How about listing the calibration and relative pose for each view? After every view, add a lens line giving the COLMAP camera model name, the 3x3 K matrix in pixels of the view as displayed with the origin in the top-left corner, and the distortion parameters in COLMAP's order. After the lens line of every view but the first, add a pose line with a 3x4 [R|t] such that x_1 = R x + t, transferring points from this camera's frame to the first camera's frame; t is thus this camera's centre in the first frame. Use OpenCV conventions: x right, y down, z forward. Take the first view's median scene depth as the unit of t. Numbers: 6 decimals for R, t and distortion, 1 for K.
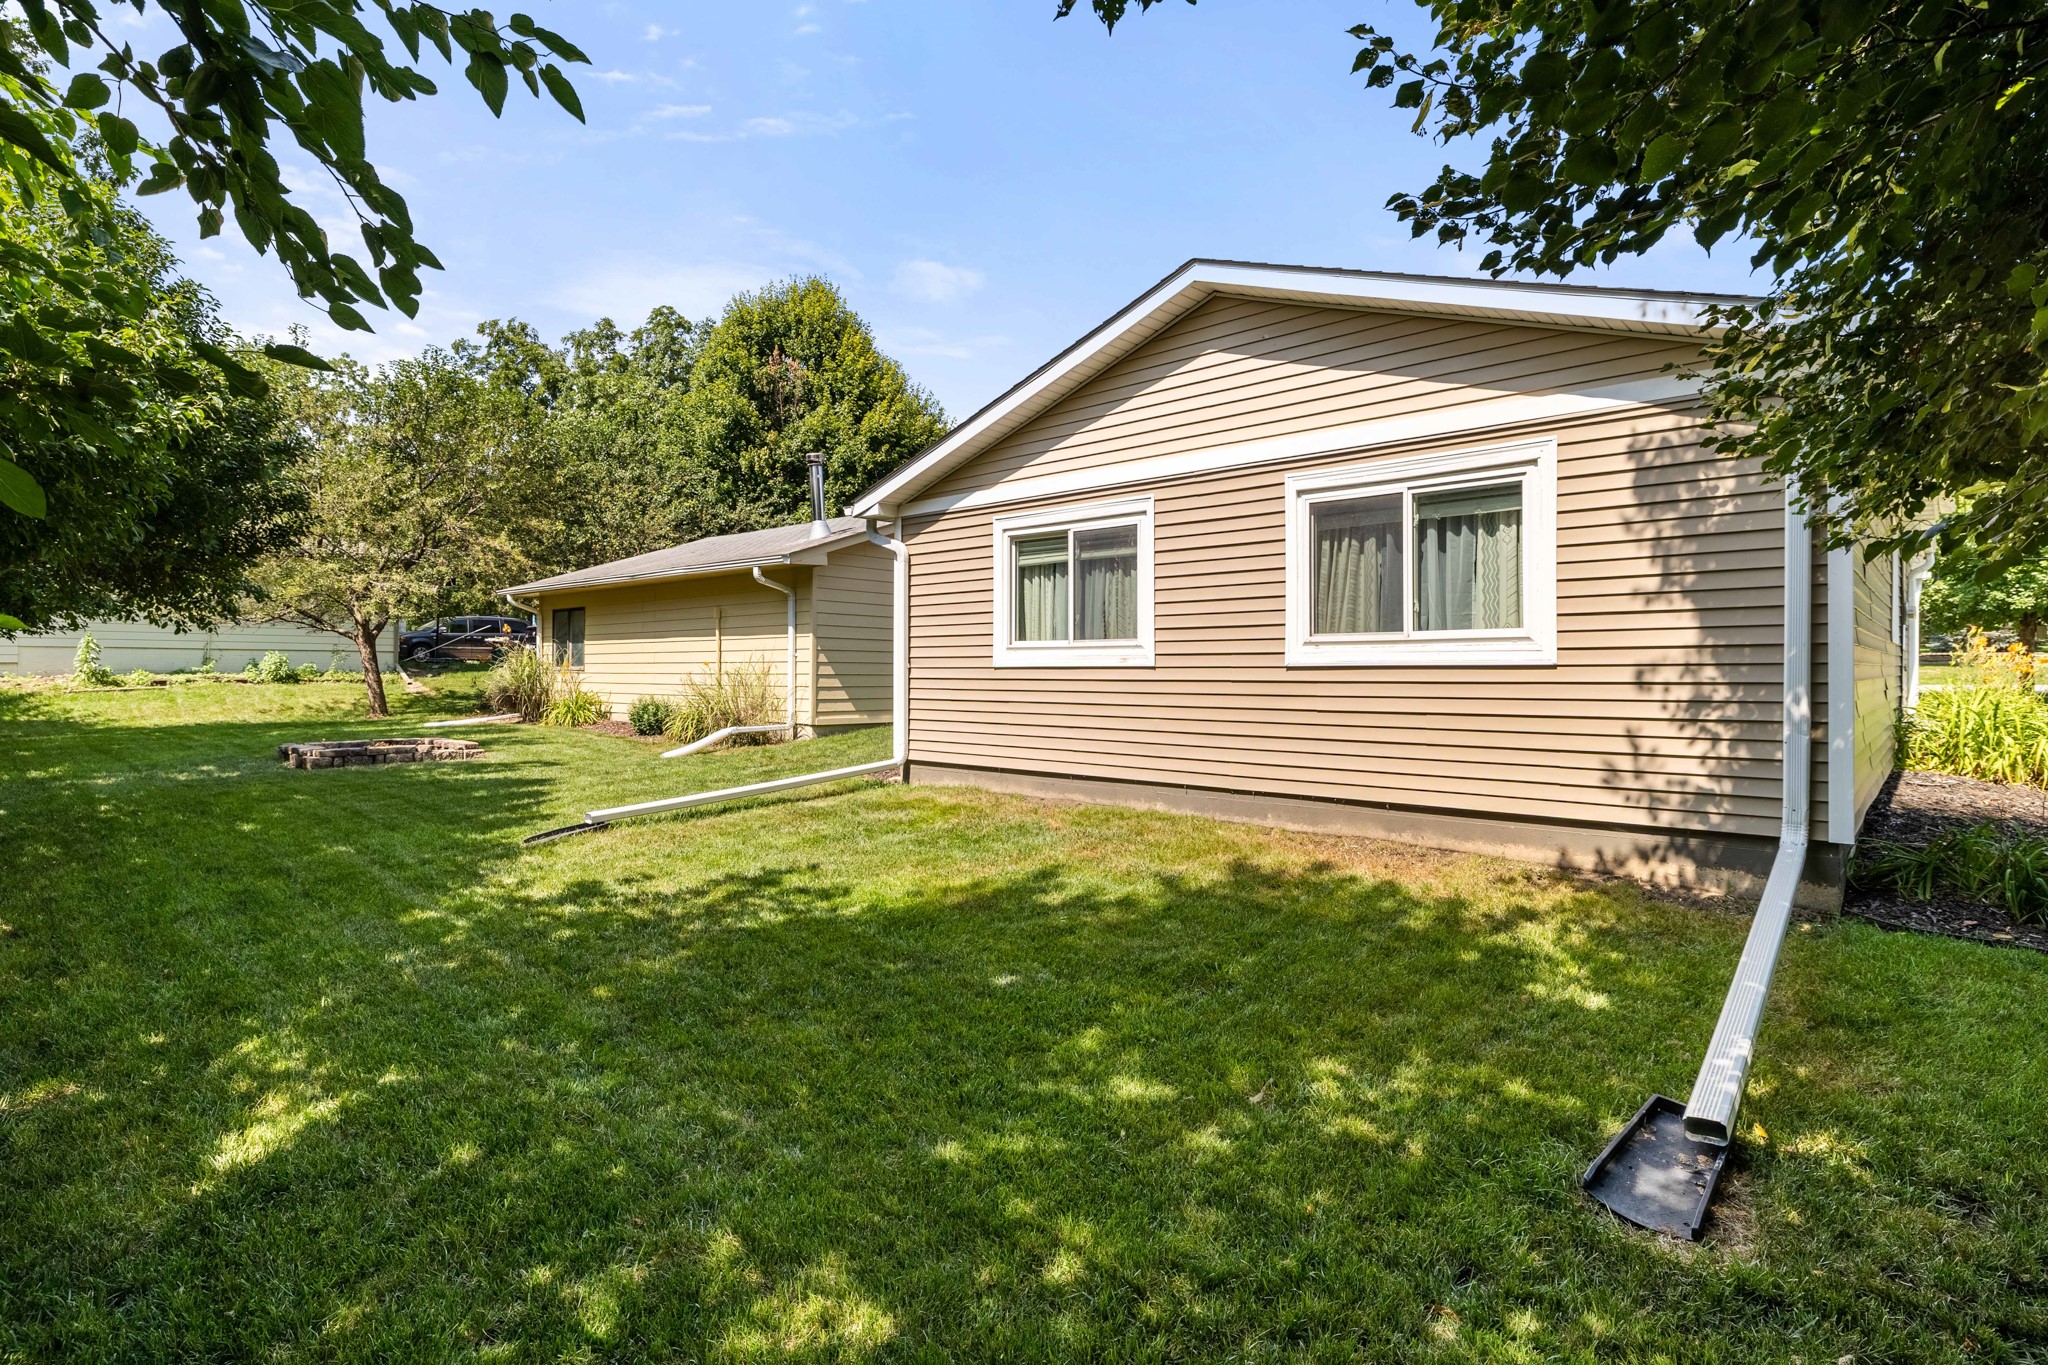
lens RADIAL K [[1047.1, 0, 1029.9], [0, 1047.1, 679.7], [0, 0, 1]] dist [-0.000236, 0.001741]
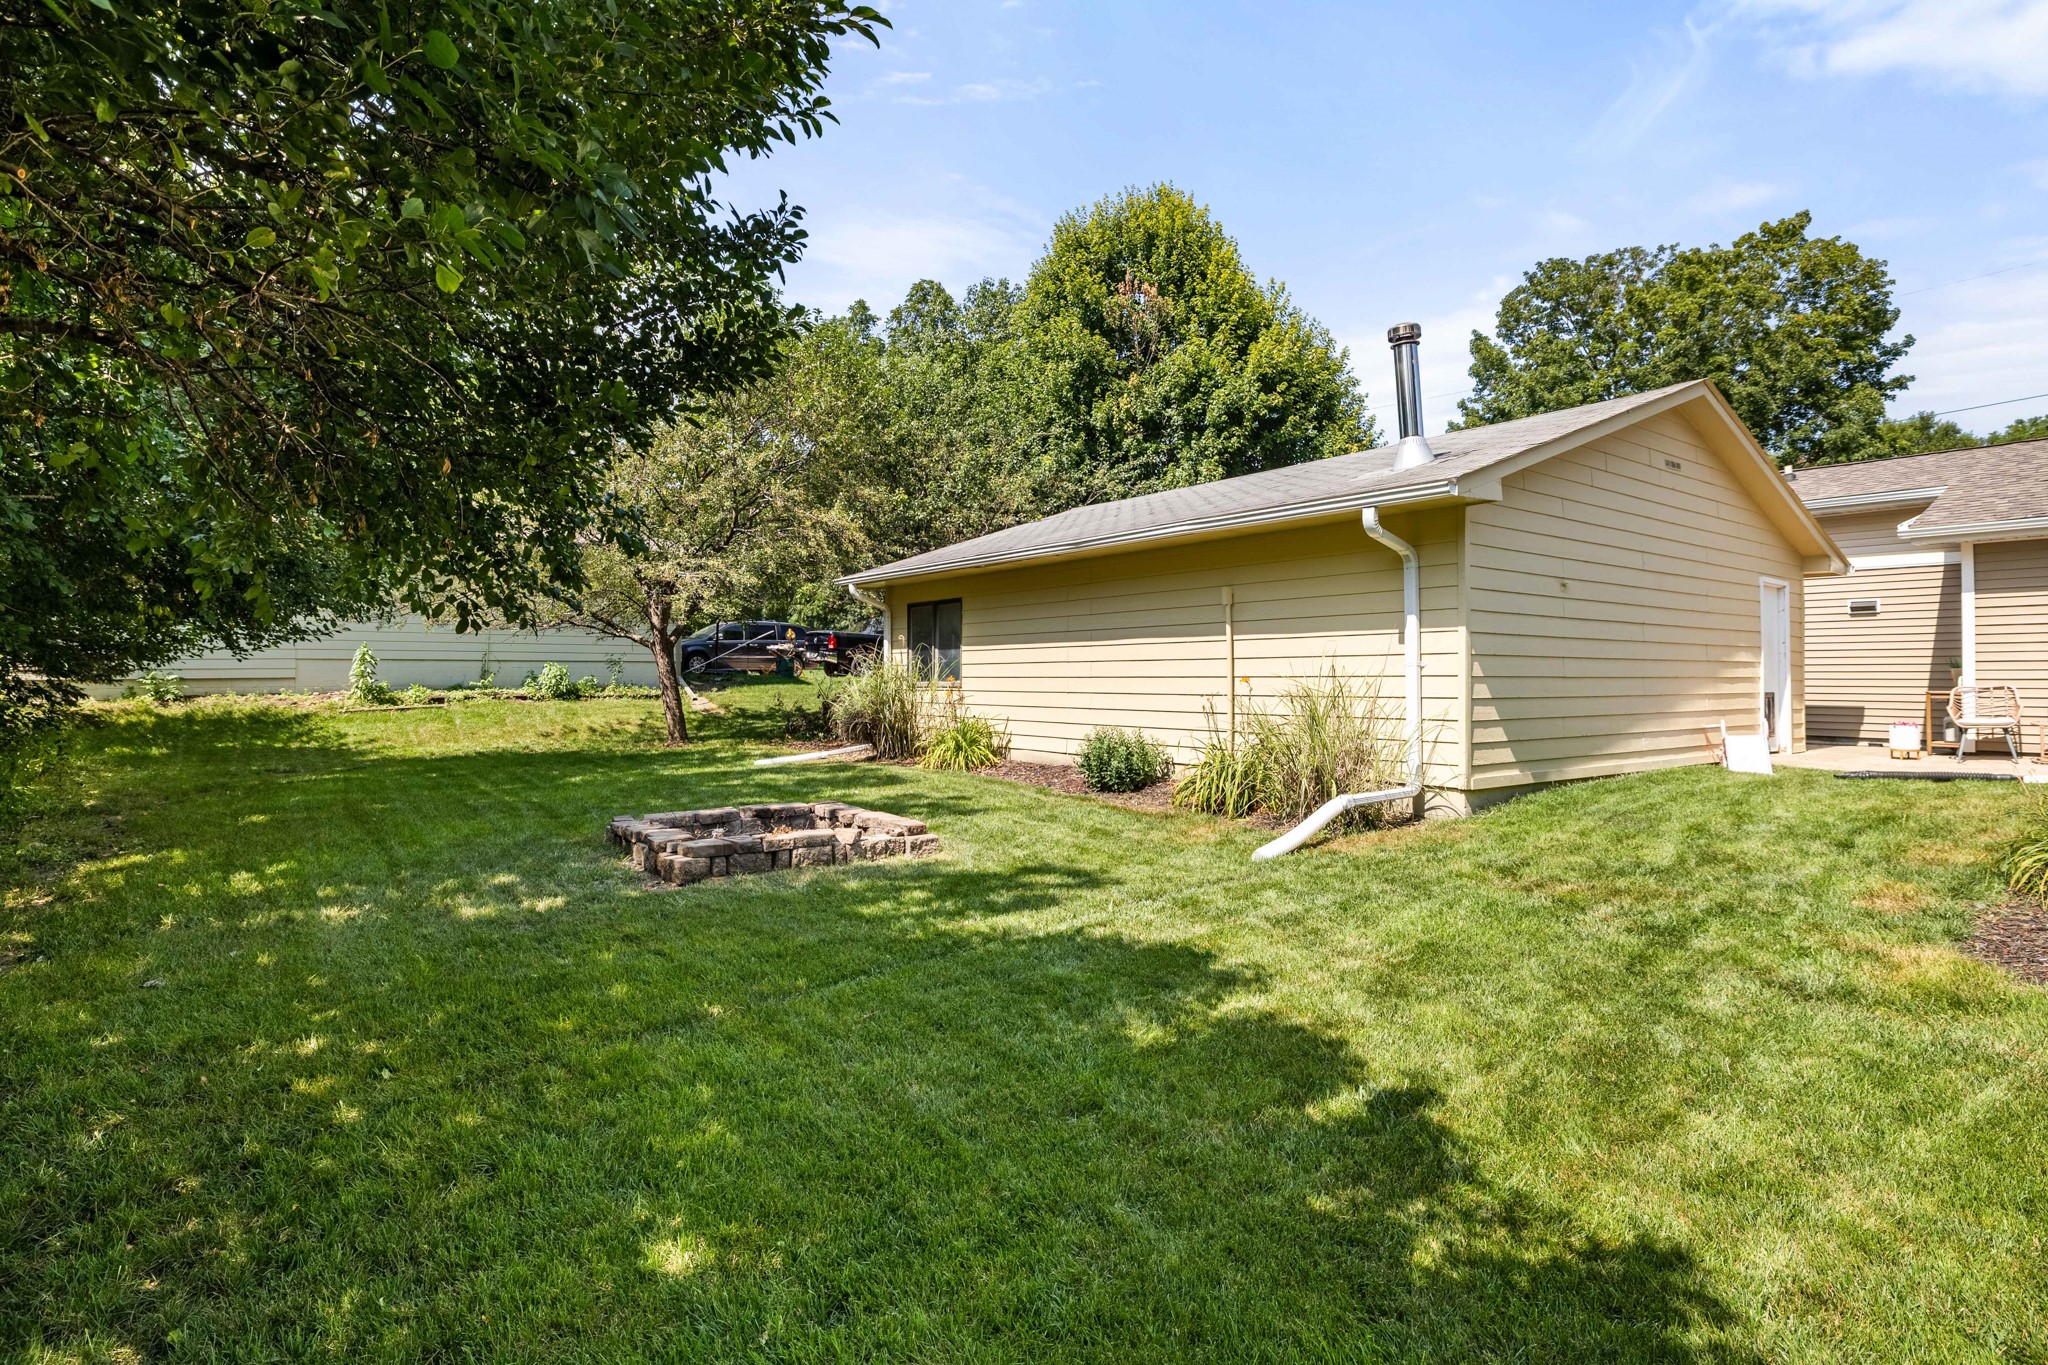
lens RADIAL K [[1047.1, 0, 1020.4], [0, 1047.1, 681.1], [0, 0, 1]] dist [-0.000236, 0.001741]
pose [[0.982651, -0.004232, -0.185418, -0.208499], [0.003514, 0.999985, -0.004200, -0.008096], [0.185433, 0.003475, 0.982651, 0.253528]]
